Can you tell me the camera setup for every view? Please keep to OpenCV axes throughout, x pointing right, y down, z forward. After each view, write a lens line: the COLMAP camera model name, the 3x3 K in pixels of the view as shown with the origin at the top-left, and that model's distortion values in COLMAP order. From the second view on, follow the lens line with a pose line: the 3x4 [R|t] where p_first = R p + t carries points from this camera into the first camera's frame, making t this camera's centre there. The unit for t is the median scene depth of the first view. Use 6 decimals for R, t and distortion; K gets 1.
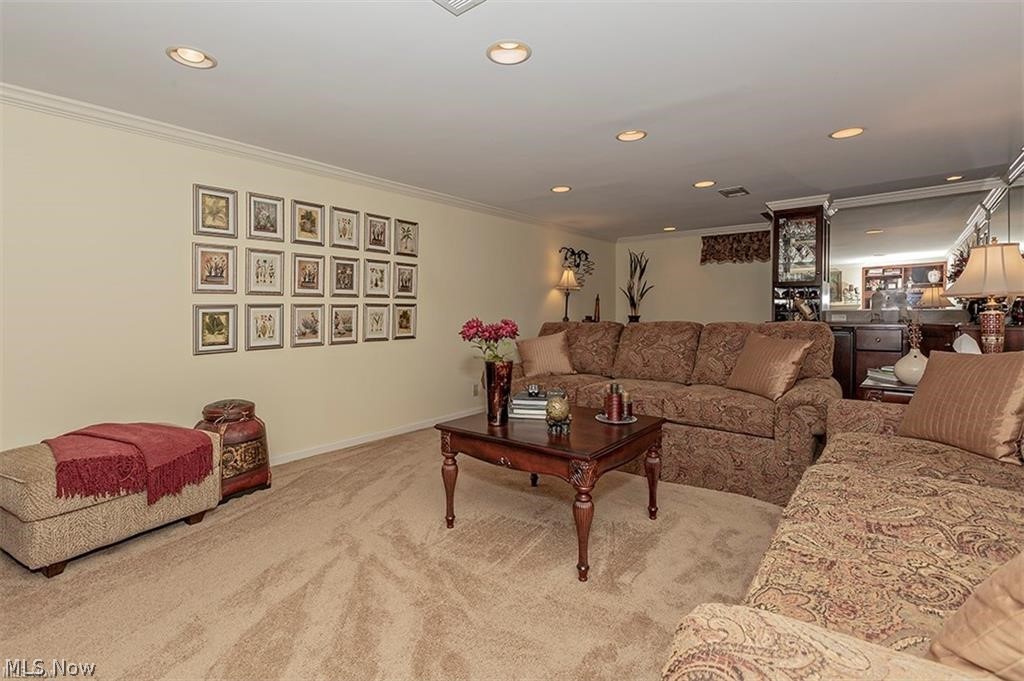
lens RADIAL K [[468.2, 0, 511.4], [0, 468.2, 335.1], [0, 0, 1]] dist [-0.000341, -0.000090]
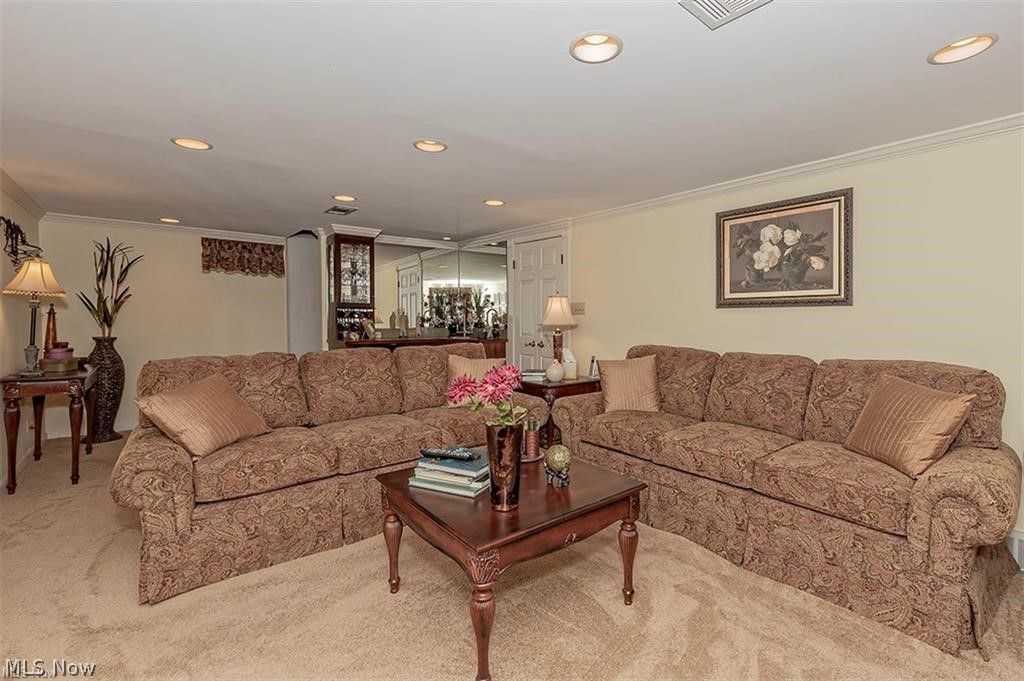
lens RADIAL K [[468.2, 0, 511.4], [0, 468.2, 335.1], [0, 0, 1]] dist [-0.000341, -0.000090]
pose [[0.220284, -0.035325, 0.974796, -0.293553], [0.041885, 0.998765, 0.026728, -0.041900], [-0.974536, 0.034942, 0.221491, 0.316407]]
